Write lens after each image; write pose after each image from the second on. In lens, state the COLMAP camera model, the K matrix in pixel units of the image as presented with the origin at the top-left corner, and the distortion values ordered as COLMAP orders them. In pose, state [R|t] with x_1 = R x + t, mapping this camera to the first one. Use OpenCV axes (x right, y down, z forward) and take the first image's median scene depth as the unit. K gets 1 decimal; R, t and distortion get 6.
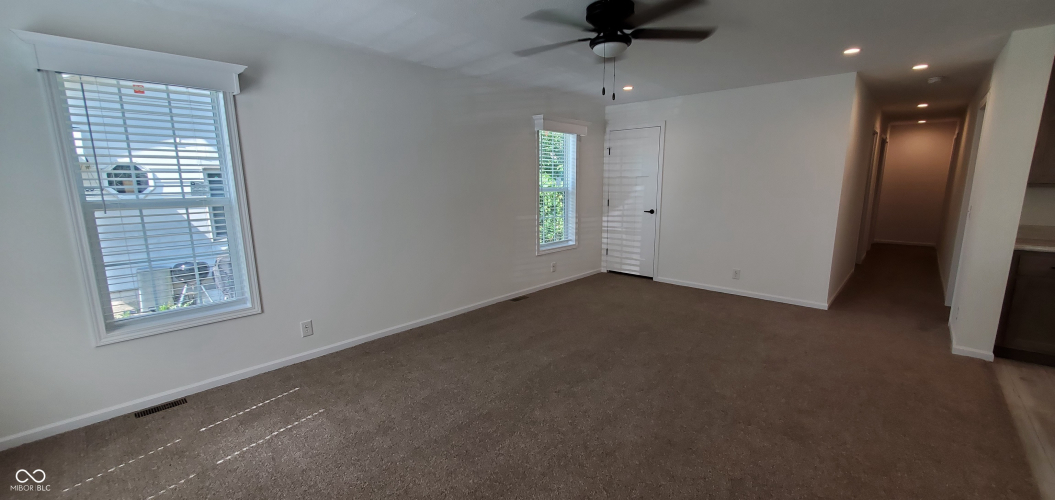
lens RADIAL K [[421.4, 0, 530.9], [0, 421.4, 257.7], [0, 0, 1]] dist [0.001711, -0.000279]
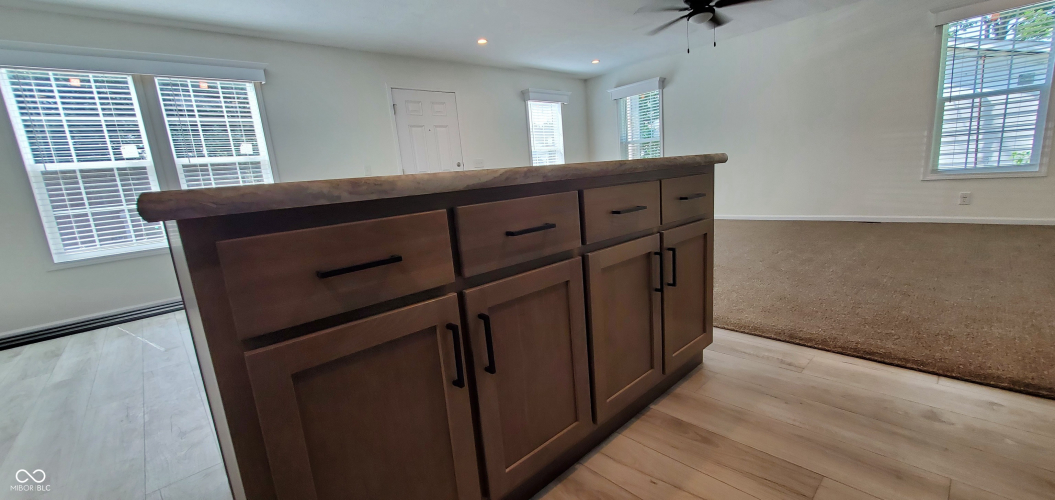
lens RADIAL K [[419.0, 0, 531.5], [0, 419.0, 256.2], [0, 0, 1]] dist [0.002929, -0.002350]
pose [[-0.077076, 0.202936, -0.976154, 0.907652], [-0.096502, 0.972951, 0.209890, 0.041780], [0.992344, 0.110378, -0.055407, 0.272279]]
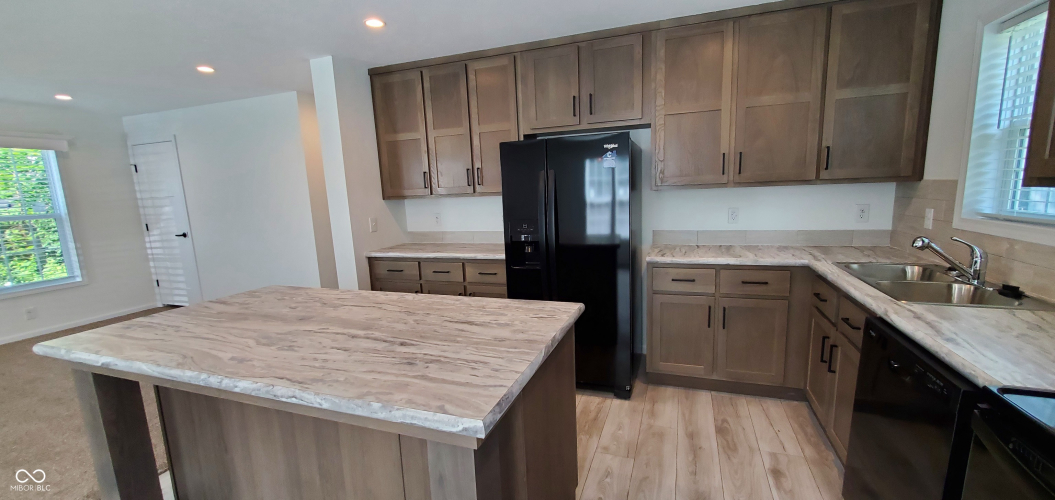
lens RADIAL K [[419.0, 0, 531.5], [0, 419.0, 256.2], [0, 0, 1]] dist [0.002929, -0.002350]
pose [[0.922845, -0.093984, 0.373530, 0.666838], [0.103833, 0.994575, -0.006285, 0.018615], [-0.370912, 0.044585, 0.927597, -0.105826]]
